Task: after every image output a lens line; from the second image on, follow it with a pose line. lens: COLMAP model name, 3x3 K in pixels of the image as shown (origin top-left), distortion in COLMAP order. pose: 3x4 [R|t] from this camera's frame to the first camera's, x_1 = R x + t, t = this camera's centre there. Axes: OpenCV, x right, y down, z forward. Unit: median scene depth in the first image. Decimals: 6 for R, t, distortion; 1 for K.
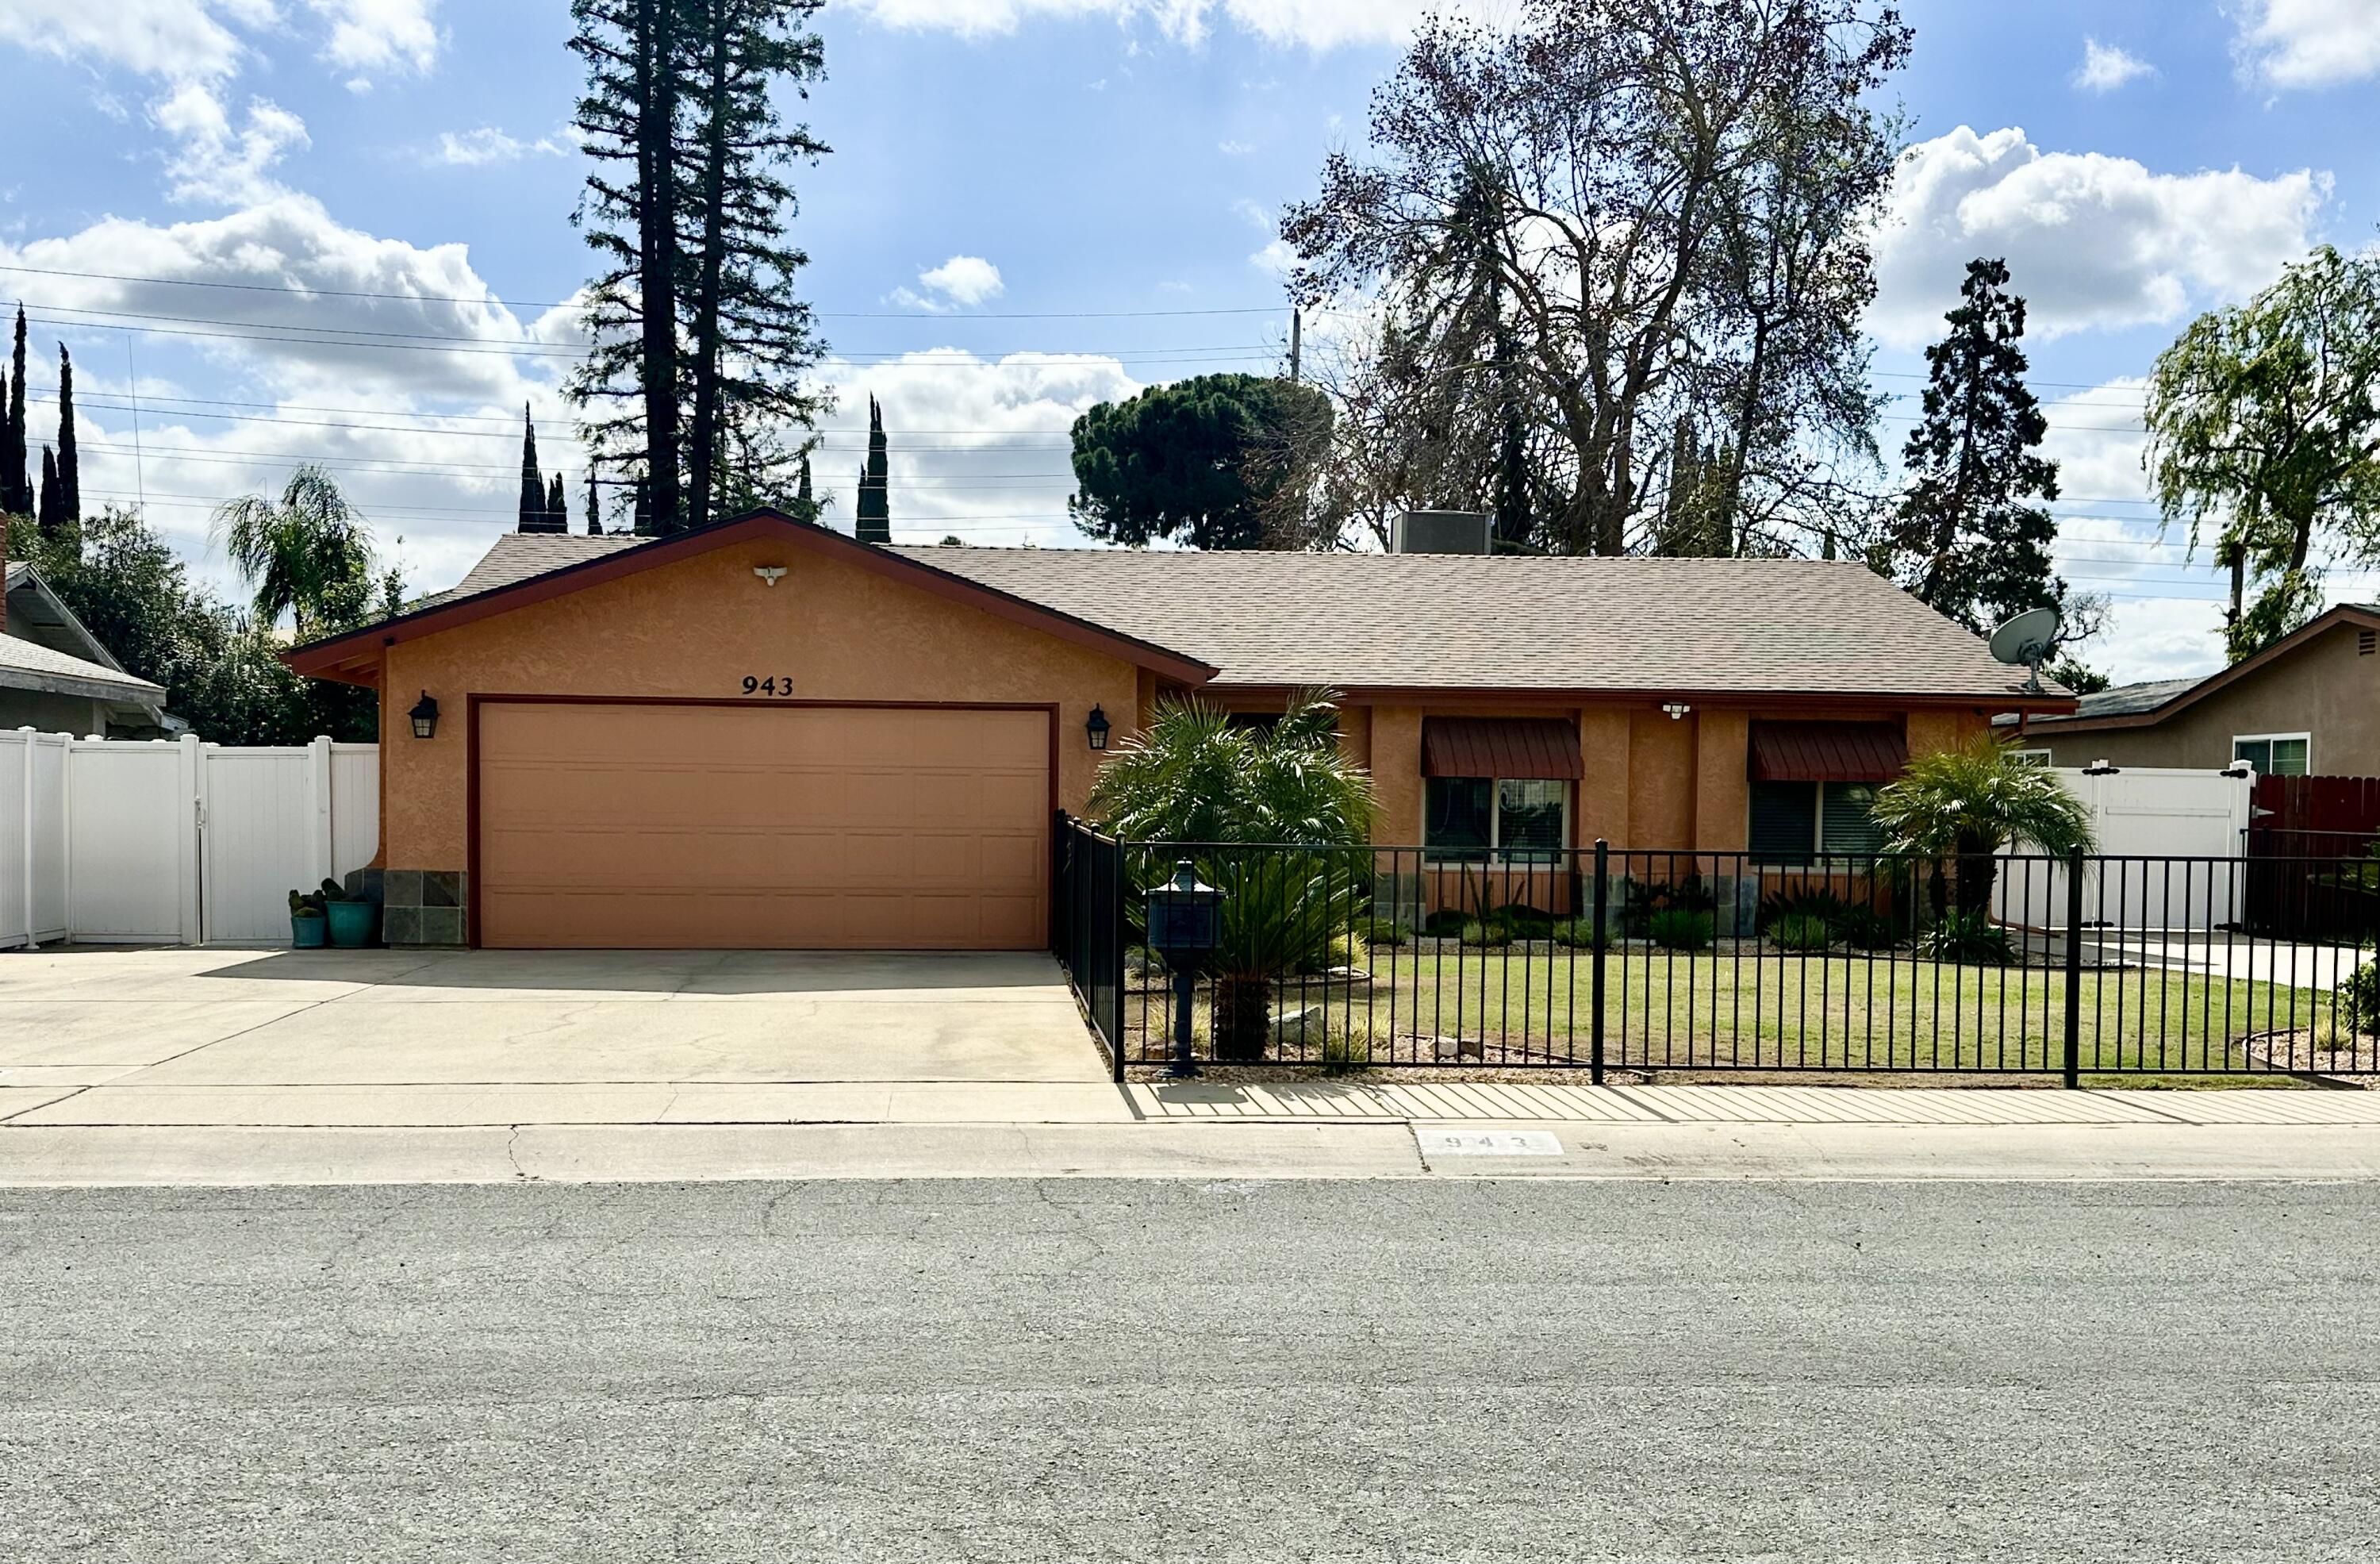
lens RADIAL K [[2596.8, 0, 1190.0], [0, 2596.8, 782.0], [0, 0, 1]] dist [0.012801, 0.009521]
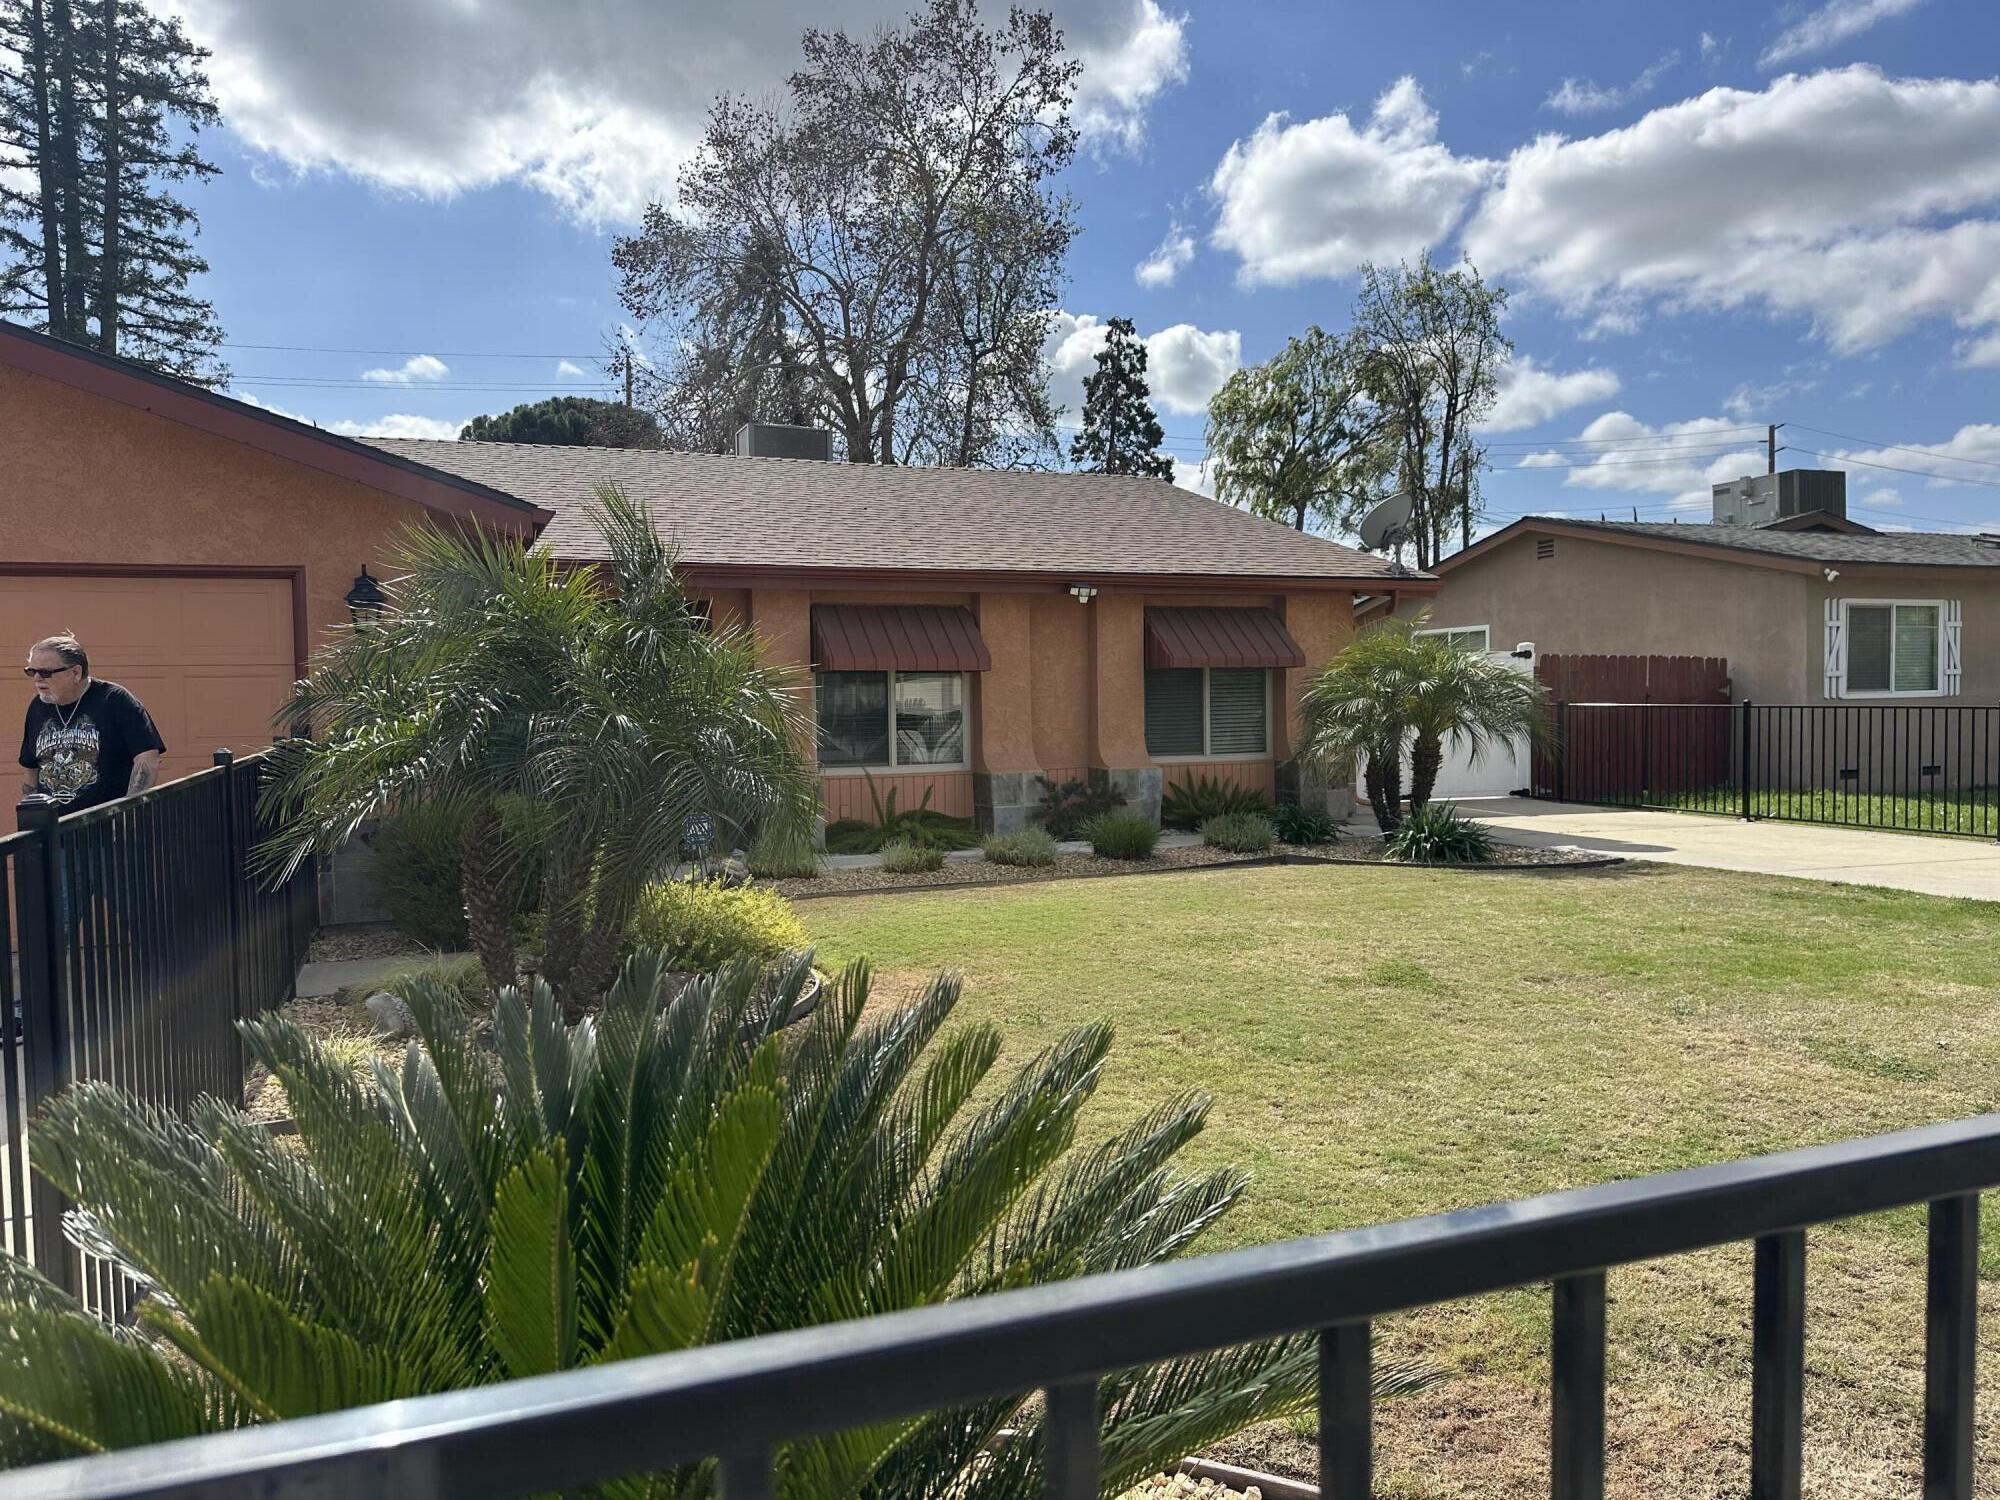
lens RADIAL K [[1421.6, 0, 1028.3], [0, 1421.6, 785.3], [0, 0, 1]] dist [0.071538, -0.109988]
pose [[0.952960, -0.045569, 0.299650, 0.006097], [0.025597, 0.997201, 0.070244, 0.002145], [-0.302012, -0.059269, 0.951460, 0.244144]]
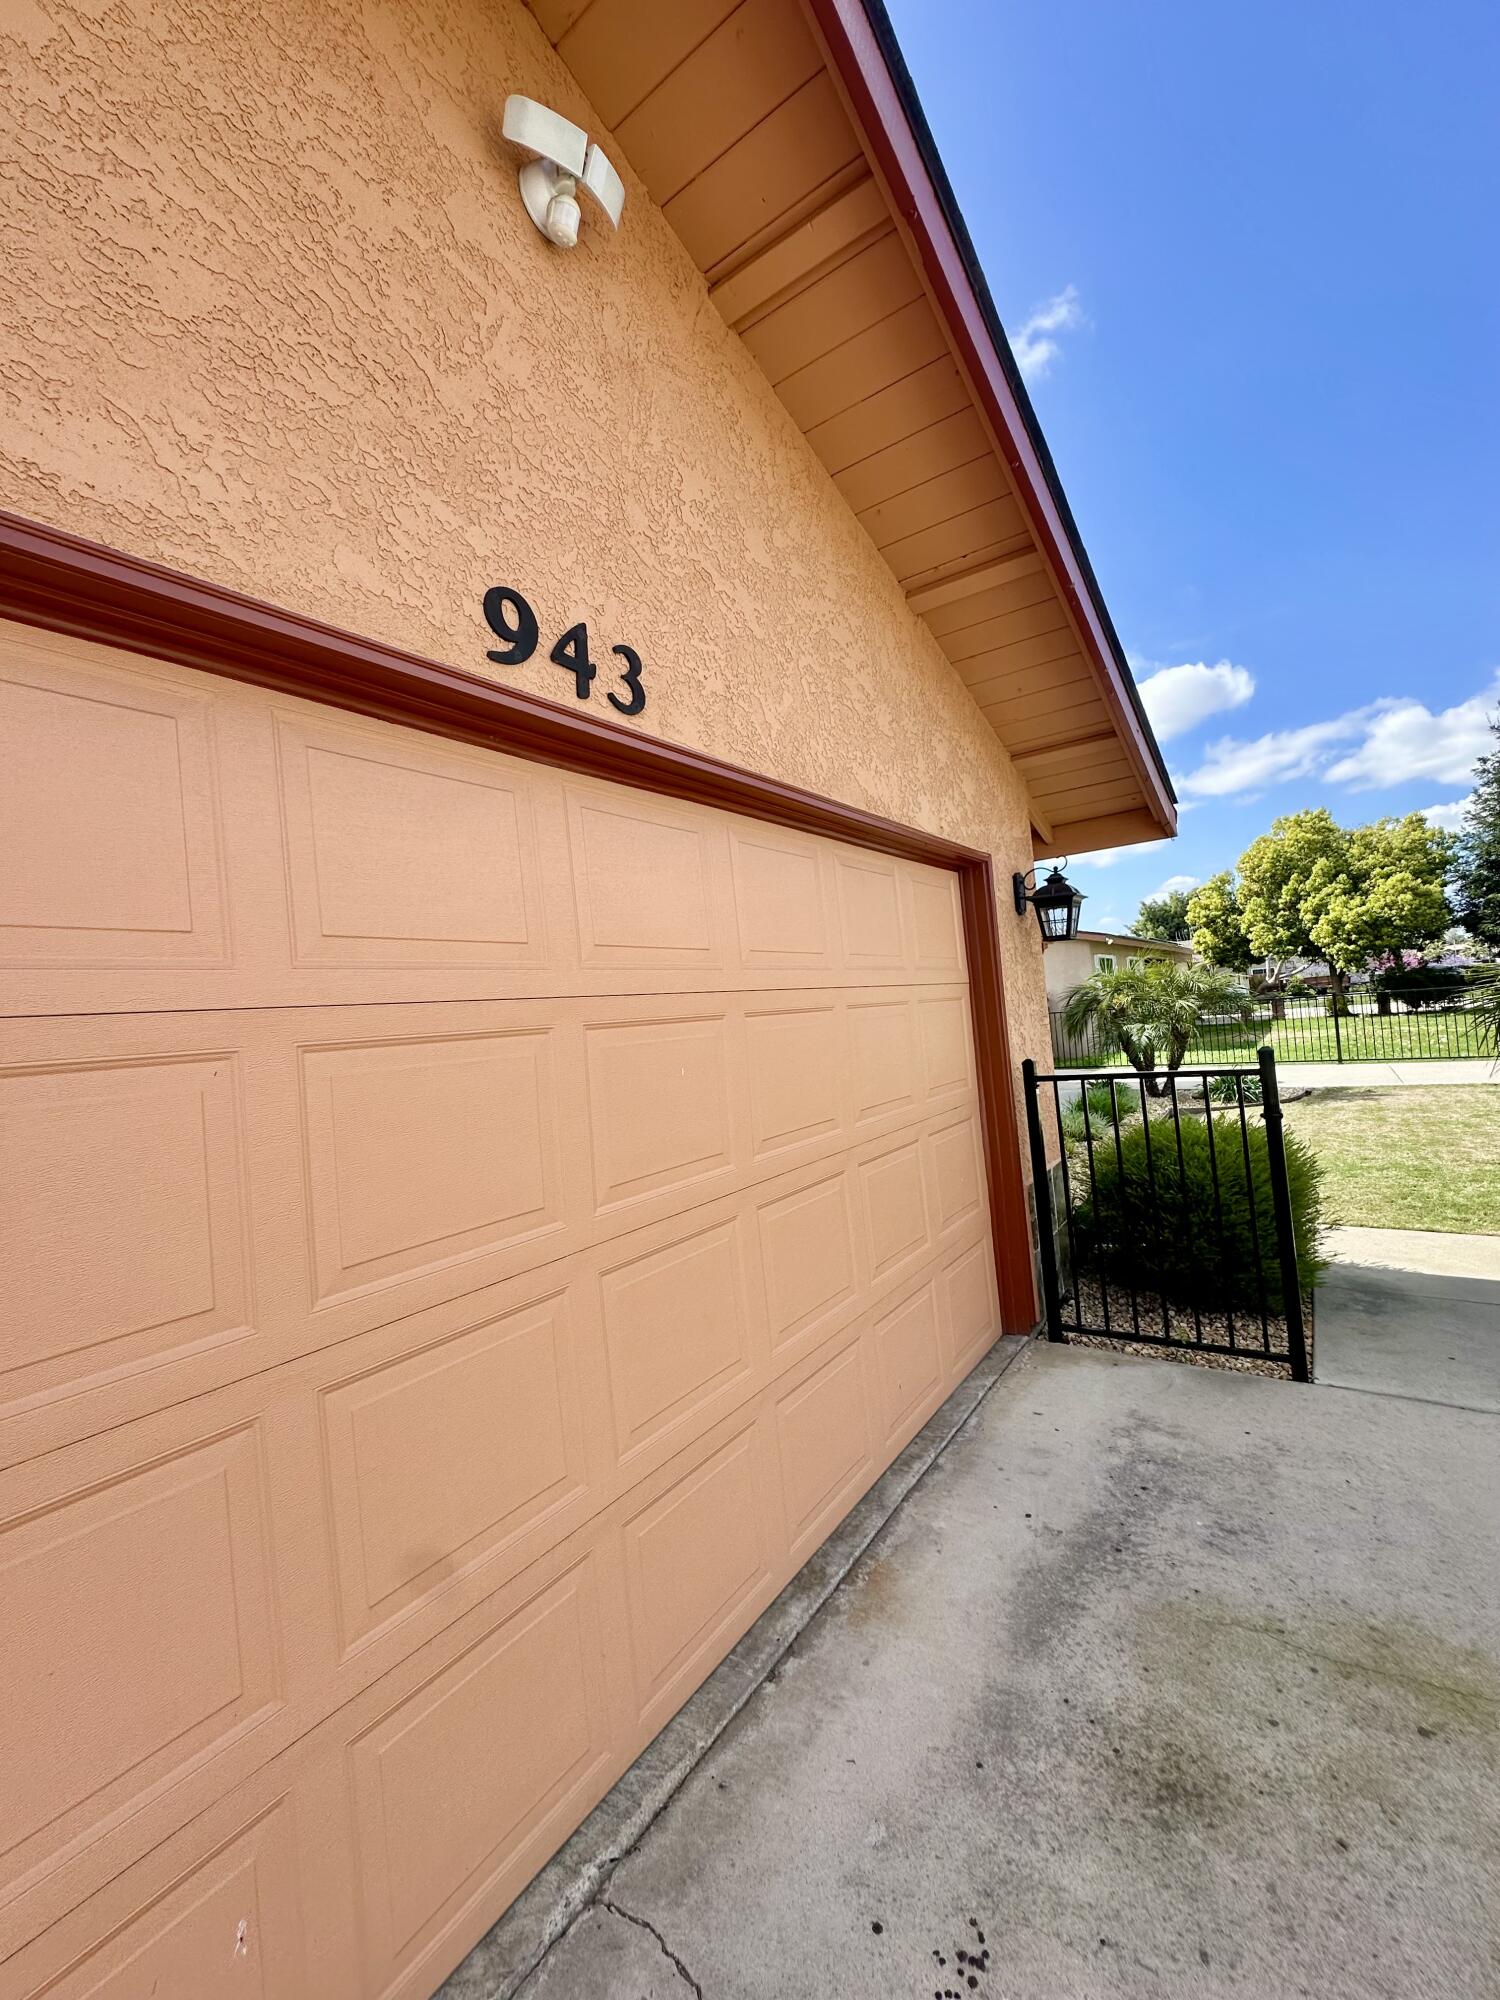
lens RADIAL K [[794.3, 0, 750.0], [0, 794.3, 1000.0], [0, 0, 1]] dist [-0.002445, 0.000303]
pose [[0.655242, -0.053864, 0.753496, -0.086309], [0.098028, 0.995084, -0.014111, -0.001281], [-0.749032, 0.083110, 0.657301, 0.390675]]
